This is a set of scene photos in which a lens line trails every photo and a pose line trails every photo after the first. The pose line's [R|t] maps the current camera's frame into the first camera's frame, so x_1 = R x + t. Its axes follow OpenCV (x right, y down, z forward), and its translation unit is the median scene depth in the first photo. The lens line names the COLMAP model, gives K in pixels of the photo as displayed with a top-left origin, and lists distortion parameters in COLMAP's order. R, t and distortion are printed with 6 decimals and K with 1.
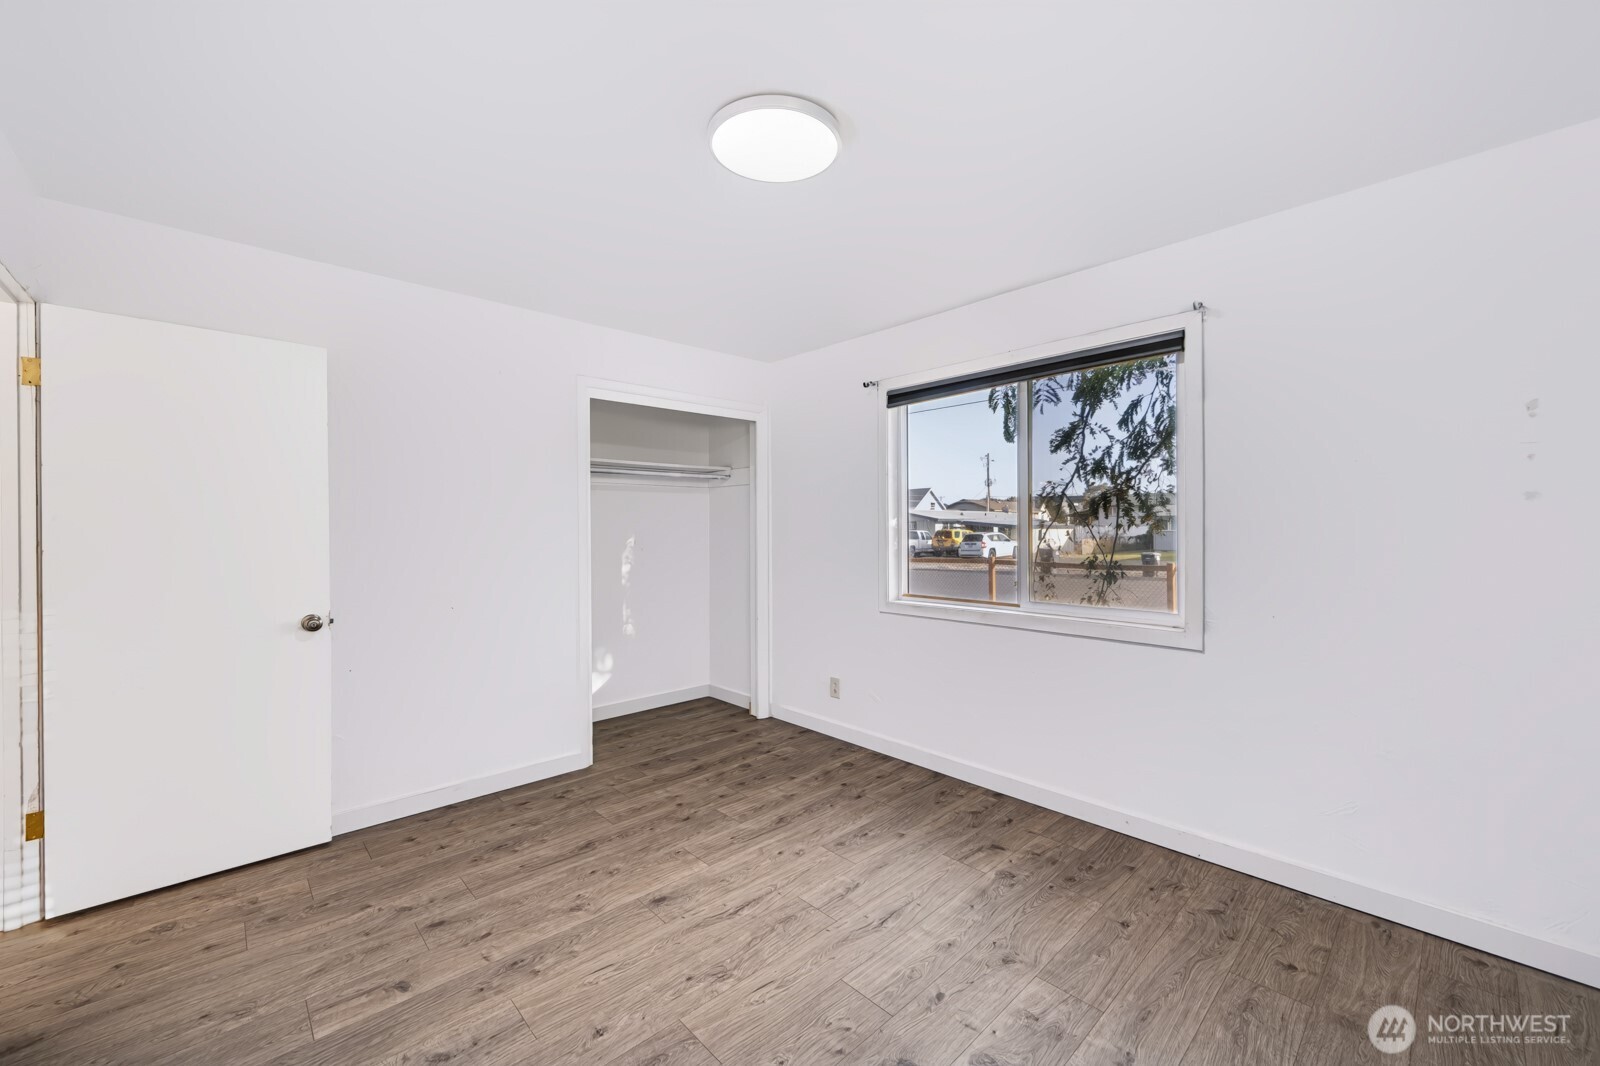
lens RADIAL K [[638.6, 0, 801.8], [0, 638.6, 531.4], [0, 0, 1]] dist [-0.001407, -0.000200]
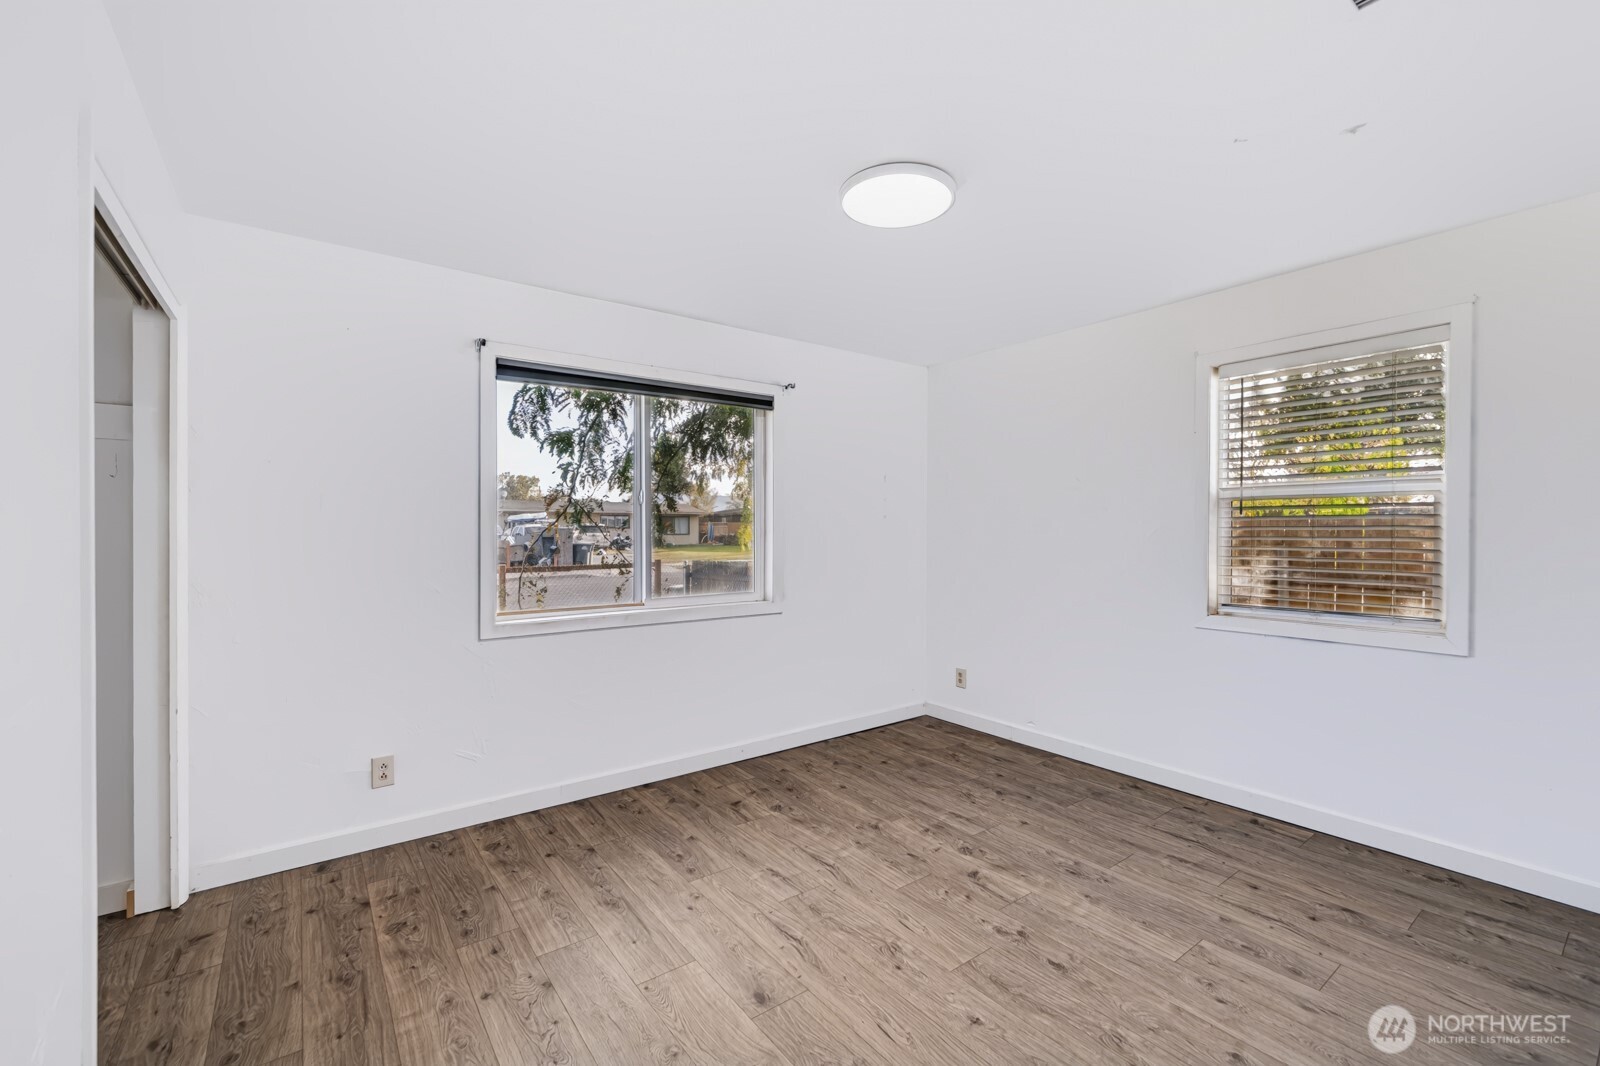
lens RADIAL K [[671.1, 0, 808.9], [0, 671.1, 543.8], [0, 0, 1]] dist [-0.002593, -0.000772]
pose [[0.101574, -0.015637, 0.994705, -0.865715], [0.008100, 0.999856, 0.014891, 0.000602], [-0.994795, 0.006545, 0.101687, 0.710617]]
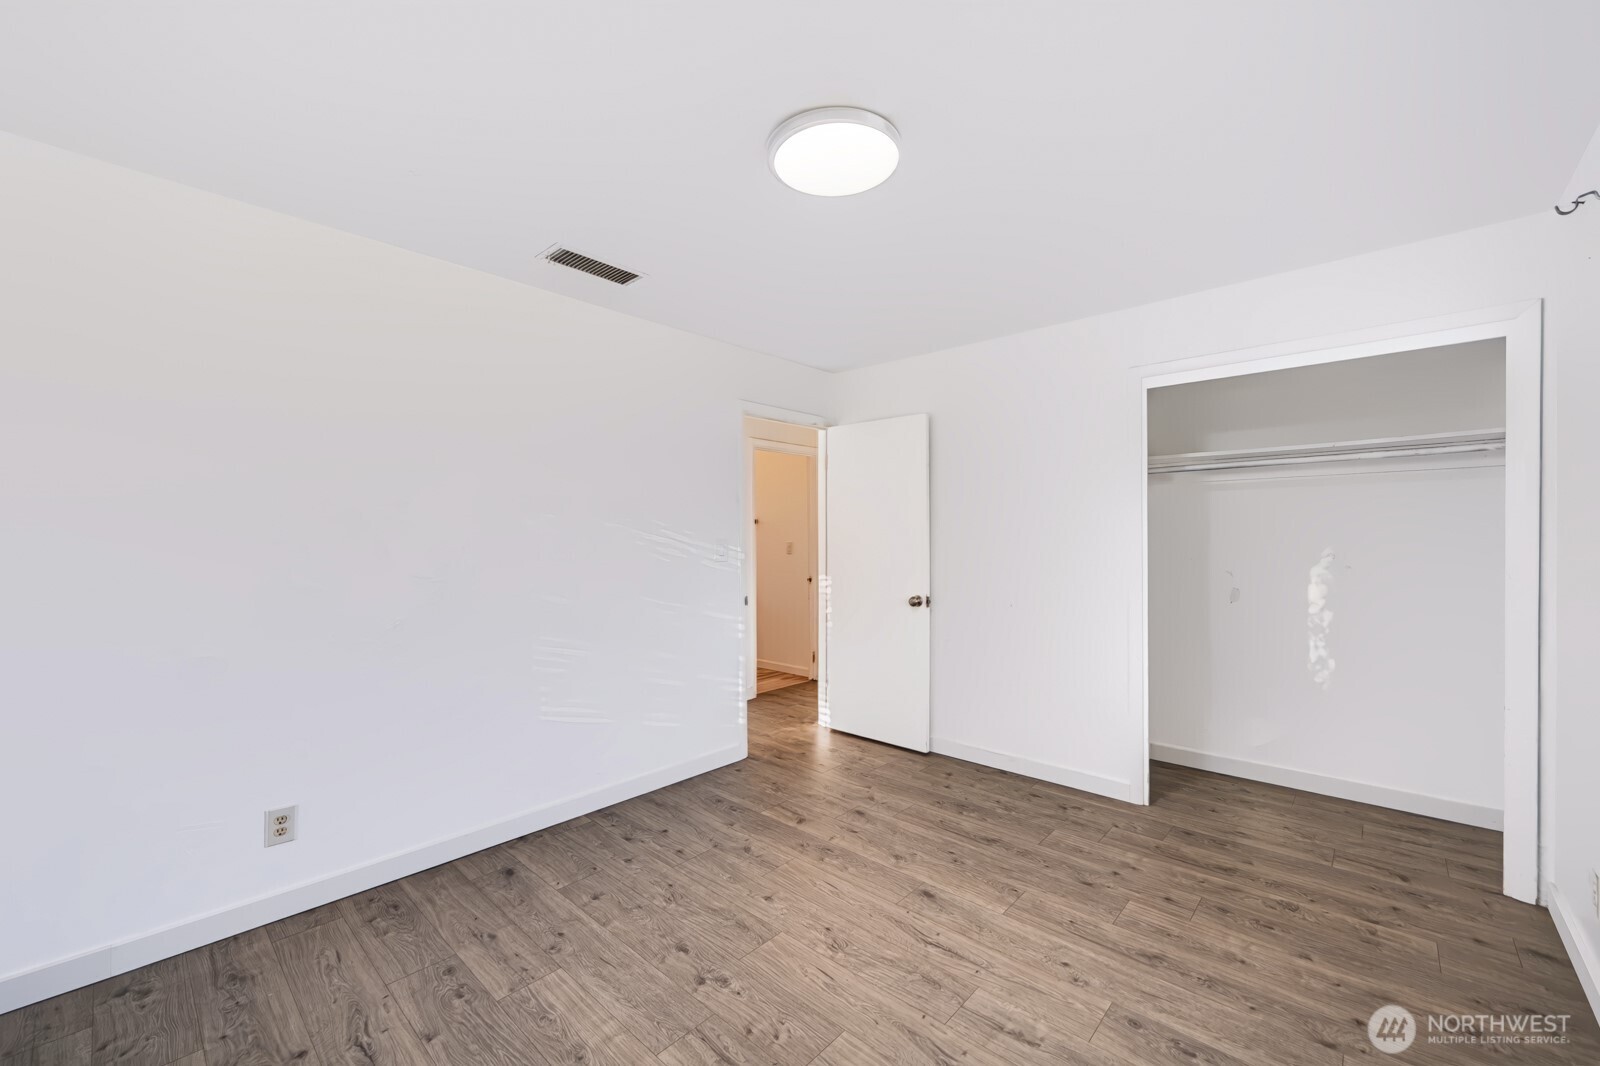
lens RADIAL K [[638.6, 0, 802.8], [0, 638.6, 535.6], [0, 0, 1]] dist [-0.001407, -0.000200]
pose [[0.072985, 0.001116, -0.997332, 0.669979], [-0.003187, 0.999995, 0.000886, -0.007761], [0.997328, 0.003113, 0.072989, 0.599450]]
